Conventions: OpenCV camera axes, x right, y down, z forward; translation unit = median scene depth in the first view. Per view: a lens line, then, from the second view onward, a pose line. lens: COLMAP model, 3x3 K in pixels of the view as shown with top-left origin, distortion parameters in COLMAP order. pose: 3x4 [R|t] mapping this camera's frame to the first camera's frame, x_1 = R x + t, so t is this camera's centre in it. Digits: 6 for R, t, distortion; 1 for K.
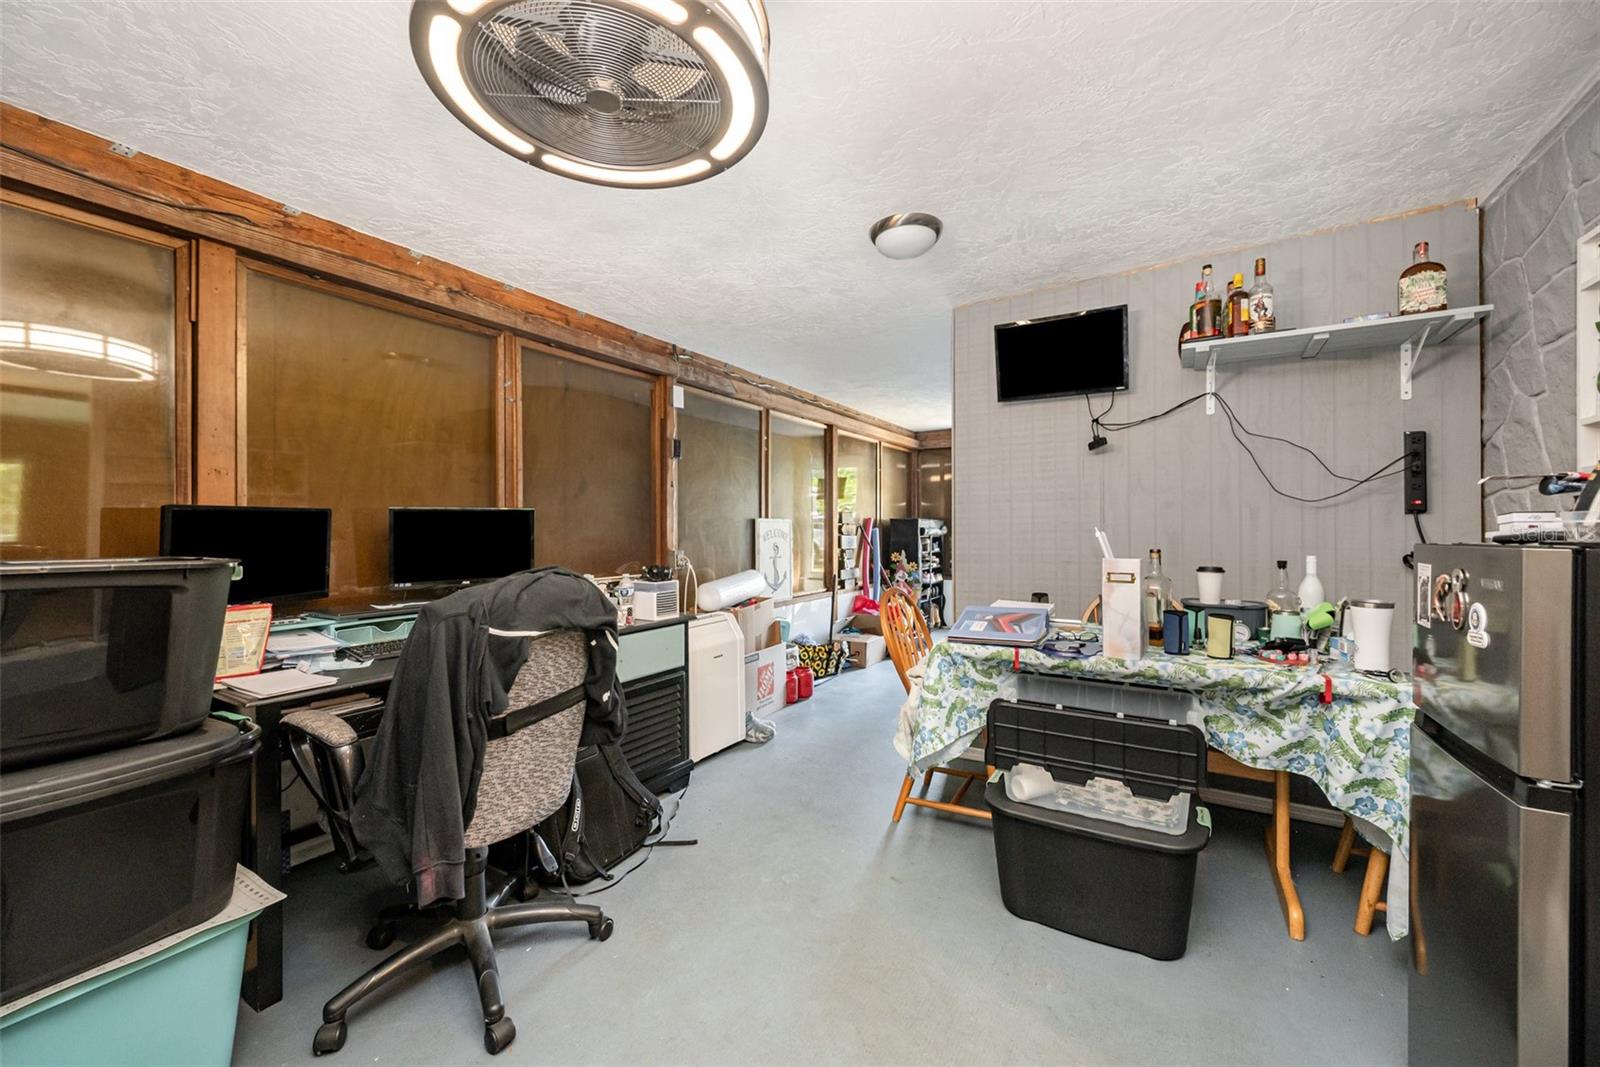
lens RADIAL K [[640.7, 0, 798.8], [0, 640.7, 527.9], [0, 0, 1]] dist [0.005134, -0.000133]
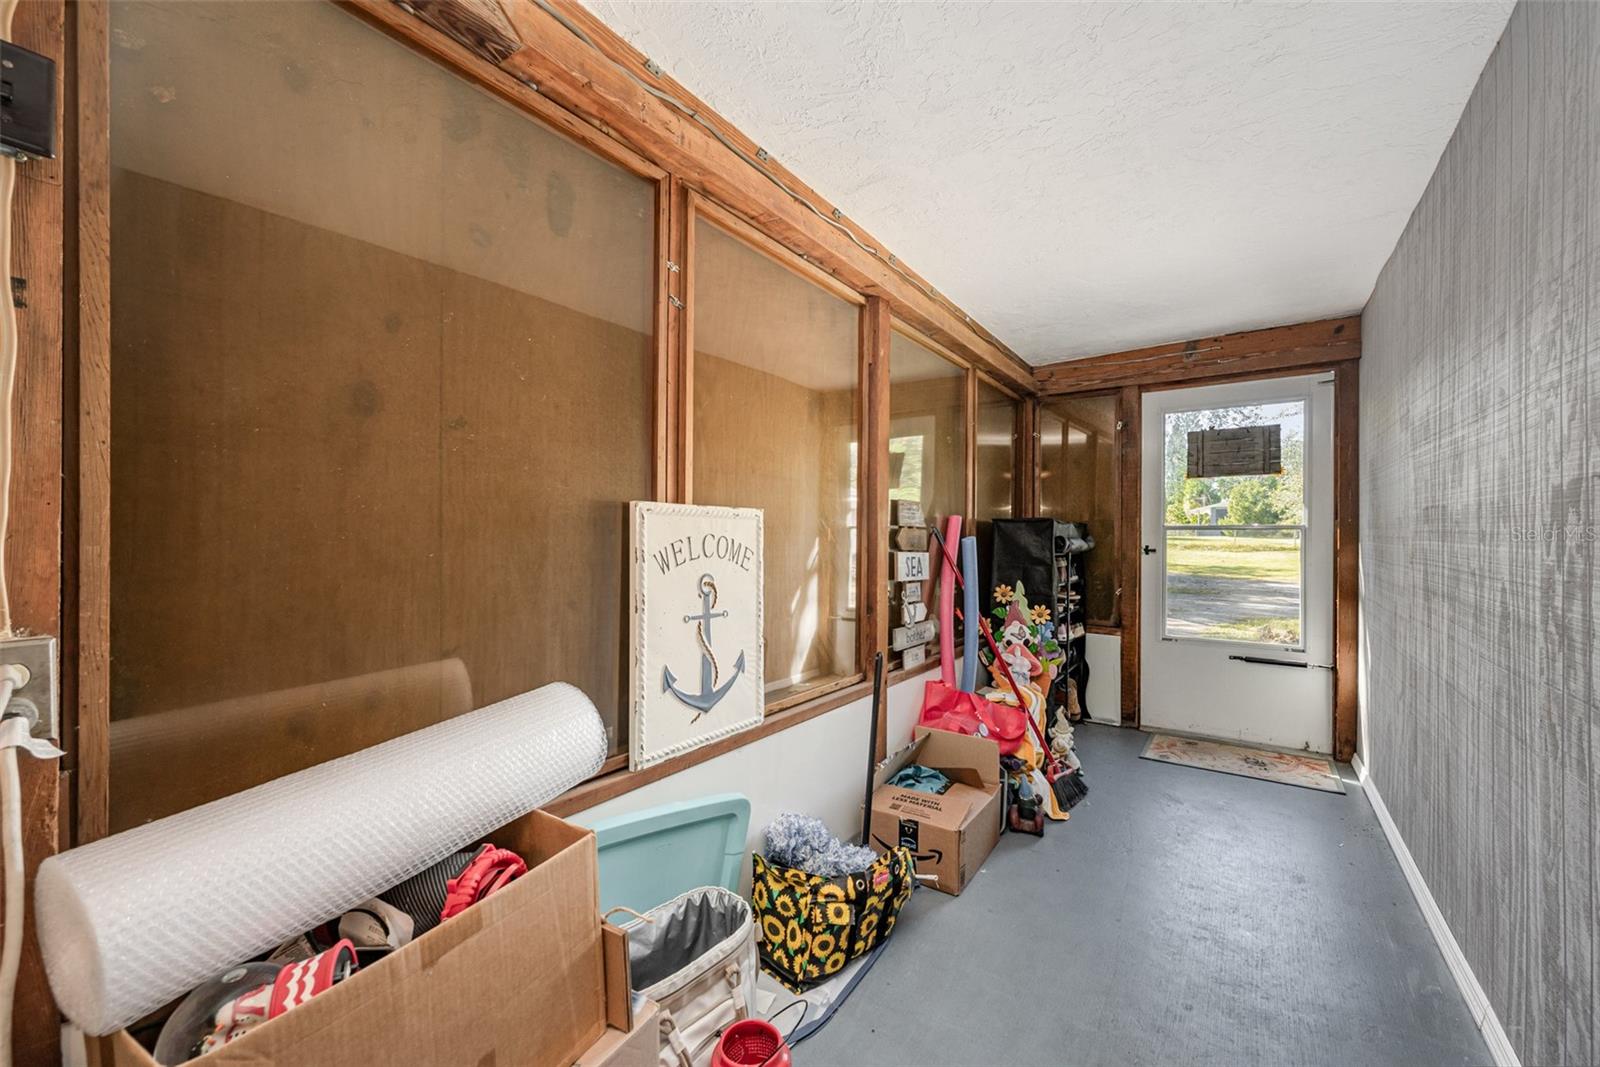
lens RADIAL K [[640.7, 0, 797.6], [0, 640.7, 535.4], [0, 0, 1]] dist [0.005134, -0.000133]
pose [[0.996511, 0.007444, -0.083125, 0.035307], [-0.007681, 0.999967, -0.002532, 0.002041], [0.083104, 0.003161, 0.996536, 0.554647]]
